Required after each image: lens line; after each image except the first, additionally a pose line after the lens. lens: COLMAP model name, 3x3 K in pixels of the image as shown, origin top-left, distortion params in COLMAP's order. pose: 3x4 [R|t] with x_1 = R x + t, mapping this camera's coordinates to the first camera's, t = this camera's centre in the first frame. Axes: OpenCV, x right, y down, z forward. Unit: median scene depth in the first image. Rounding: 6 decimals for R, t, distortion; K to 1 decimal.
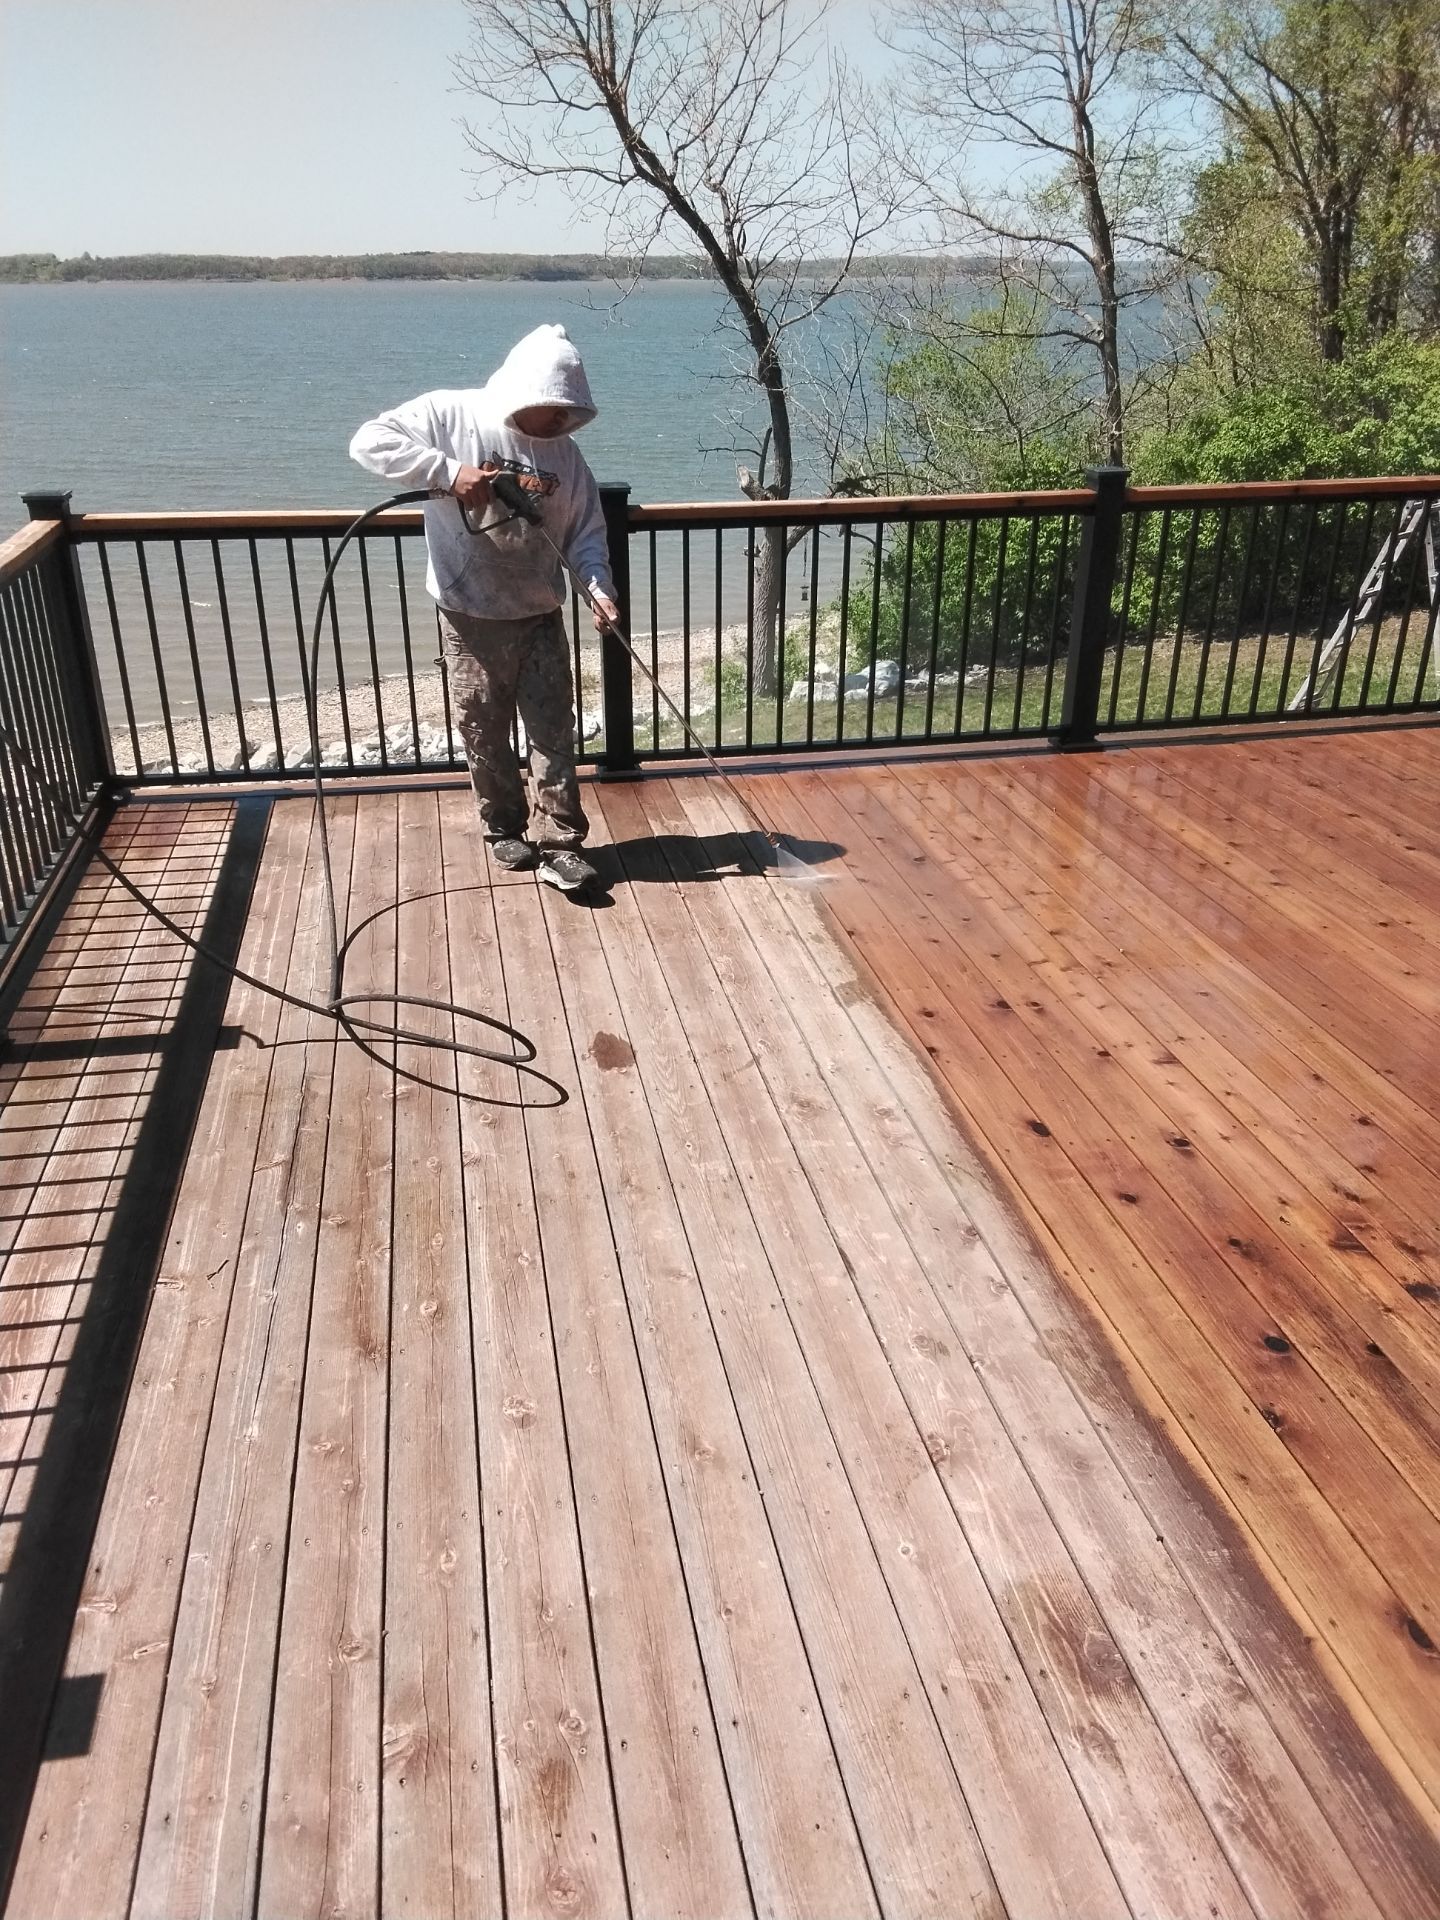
lens RADIAL K [[1490.4, 0, 720.0], [0, 1490.4, 960.0], [0, 0, 1]] dist [0.143800, -0.200545]
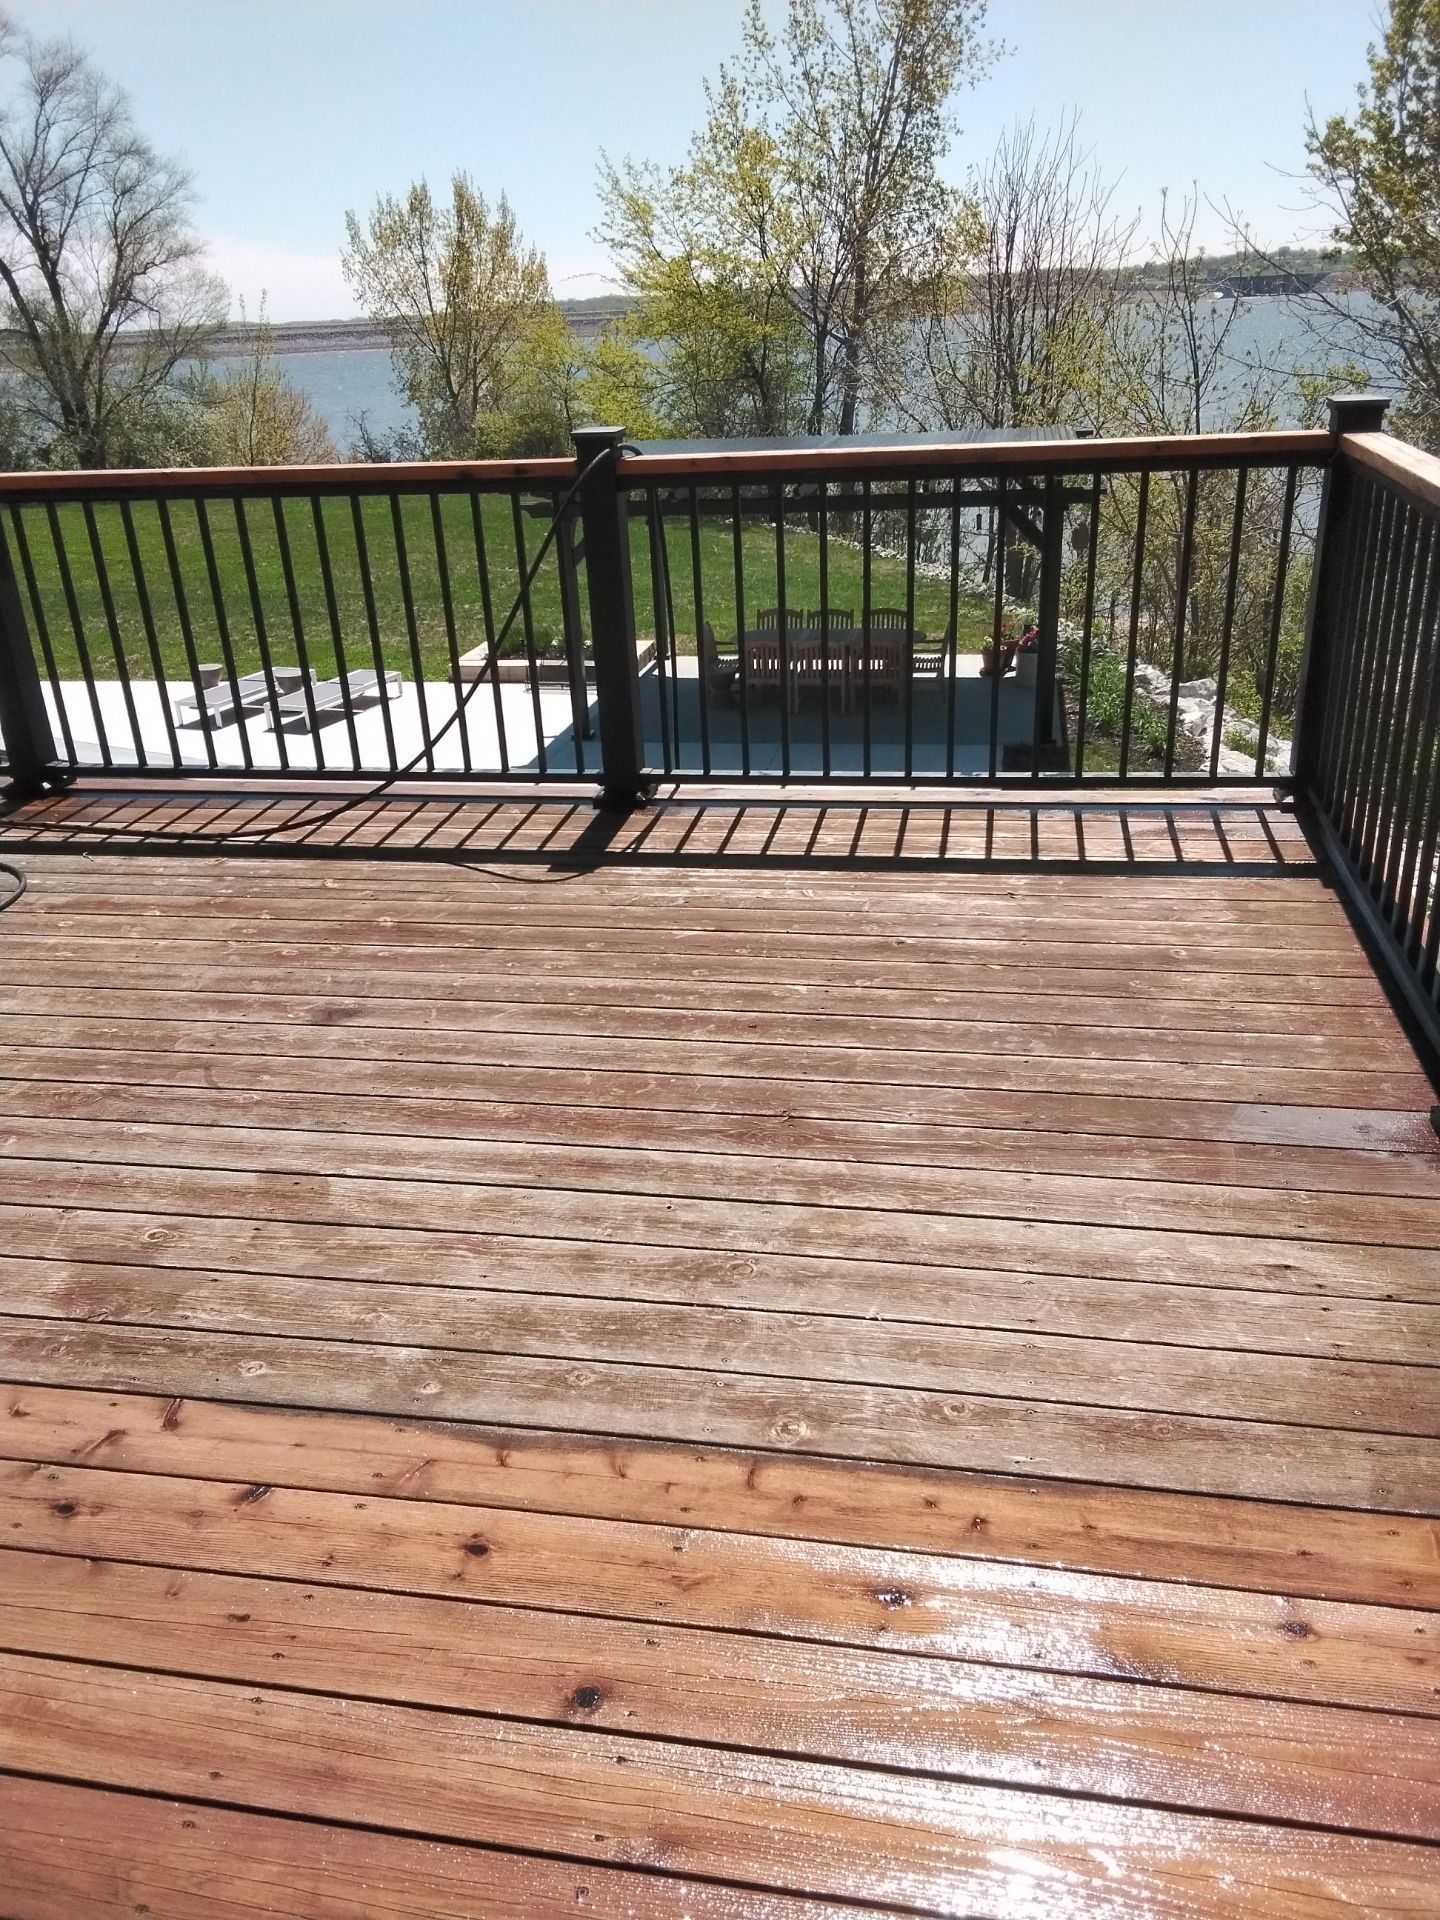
lens RADIAL K [[1501.5, 0, 720.0], [0, 1501.5, 960.0], [0, 0, 1]] dist [0.134420, -0.211286]
pose [[-0.365752, 0.379021, -0.850041, 0.526834], [-0.347364, 0.791736, 0.502486, -0.435449], [0.863460, 0.479059, -0.157920, 1.197749]]
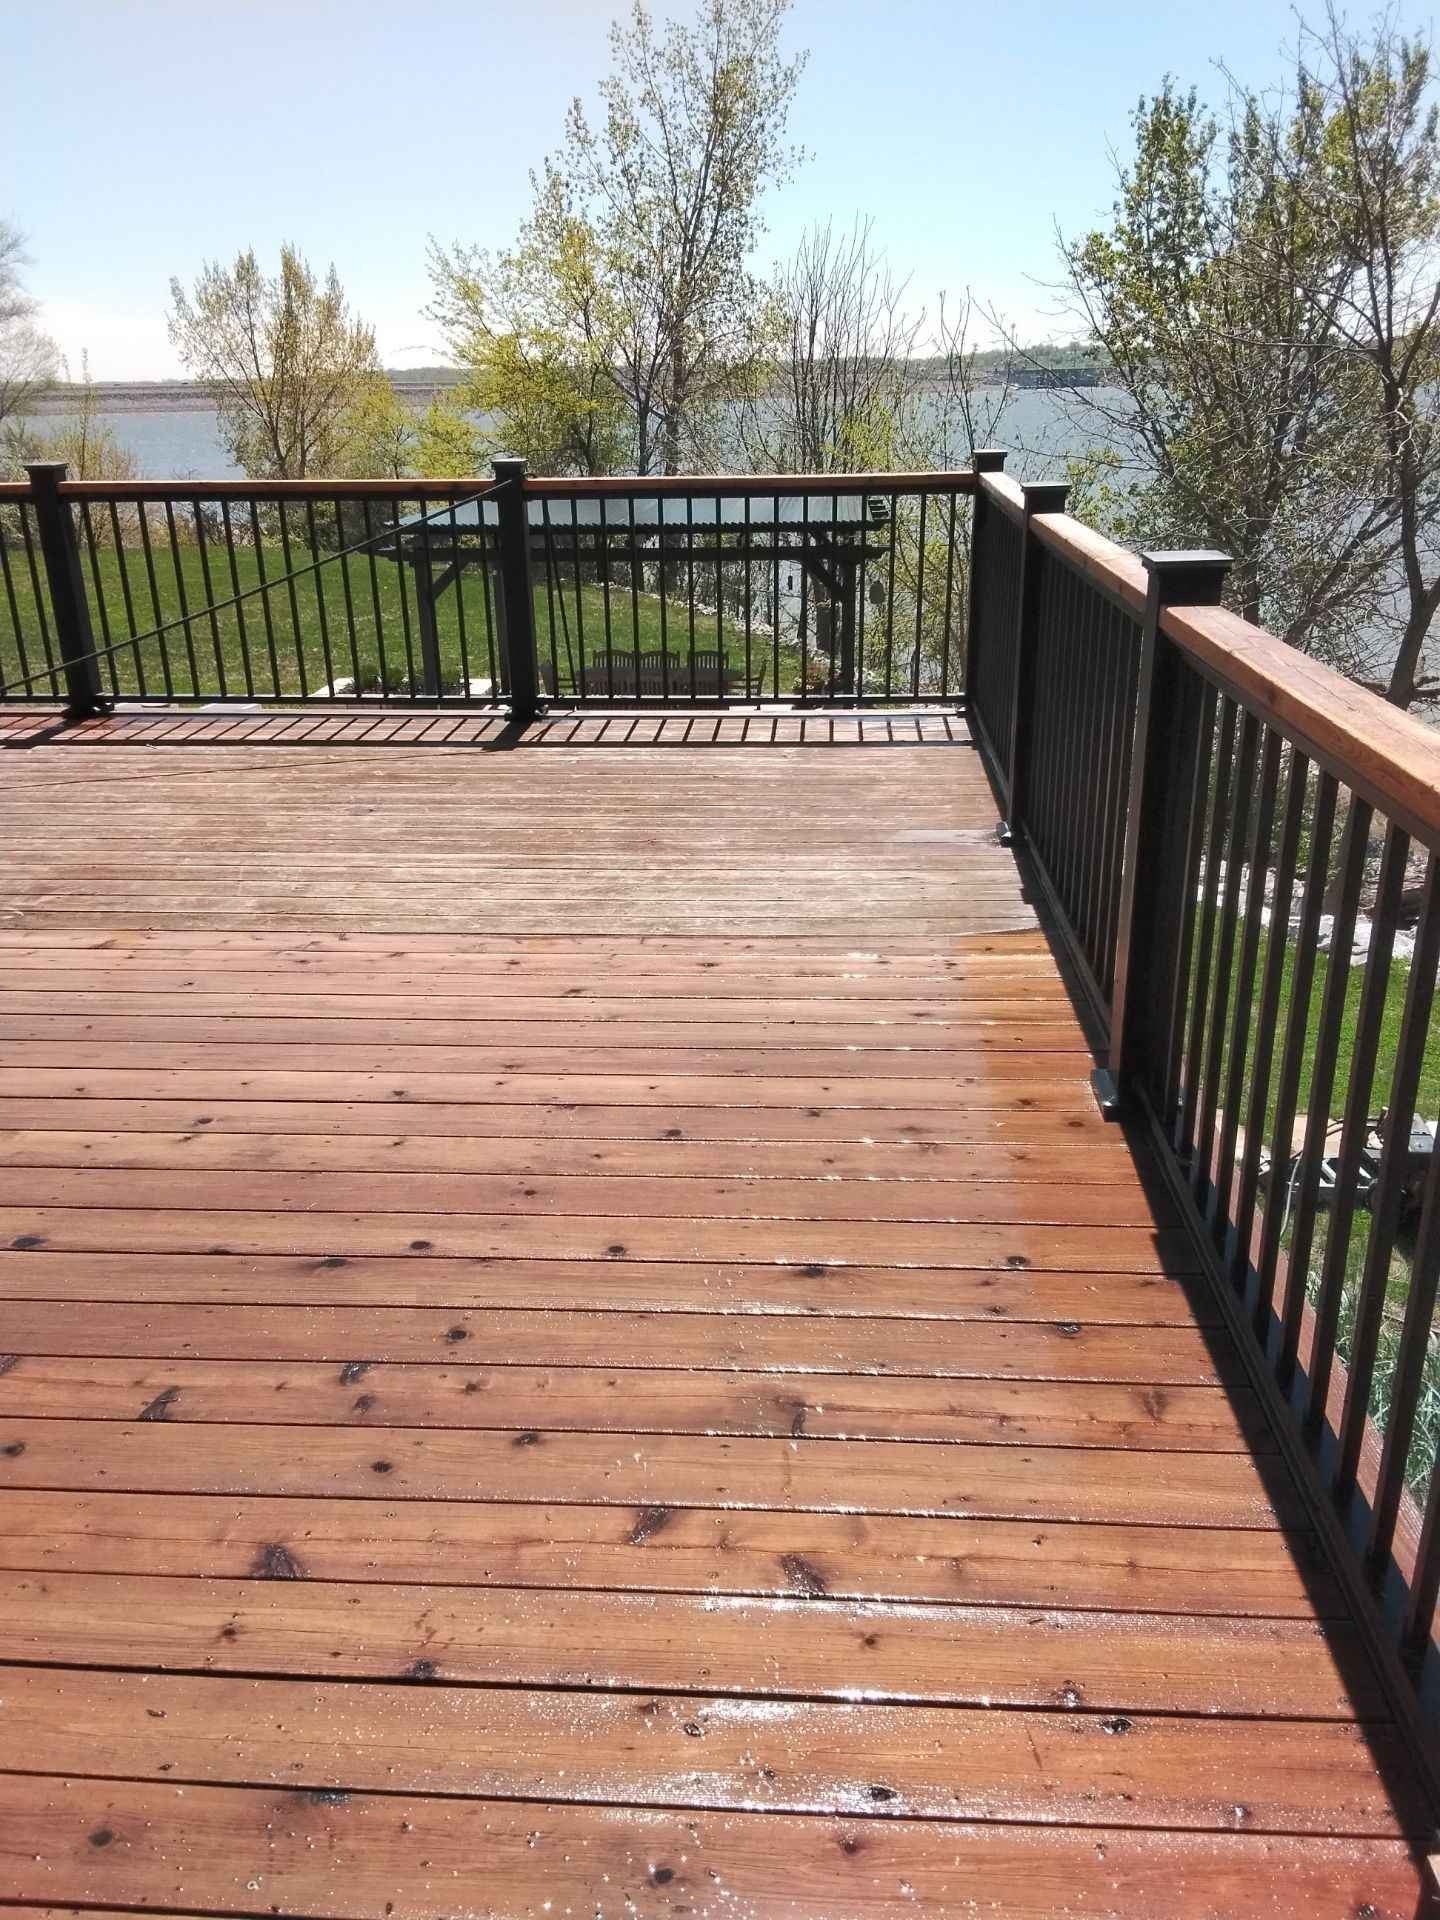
lens RADIAL K [[1490.4, 0, 720.0], [0, 1490.4, 960.0], [0, 0, 1]] dist [0.143800, -0.200545]
pose [[-0.261733, 0.347473, -0.900421, 1.037018], [-0.387297, 0.816719, 0.427751, -0.496611], [0.884023, 0.460687, -0.079187, 1.333285]]
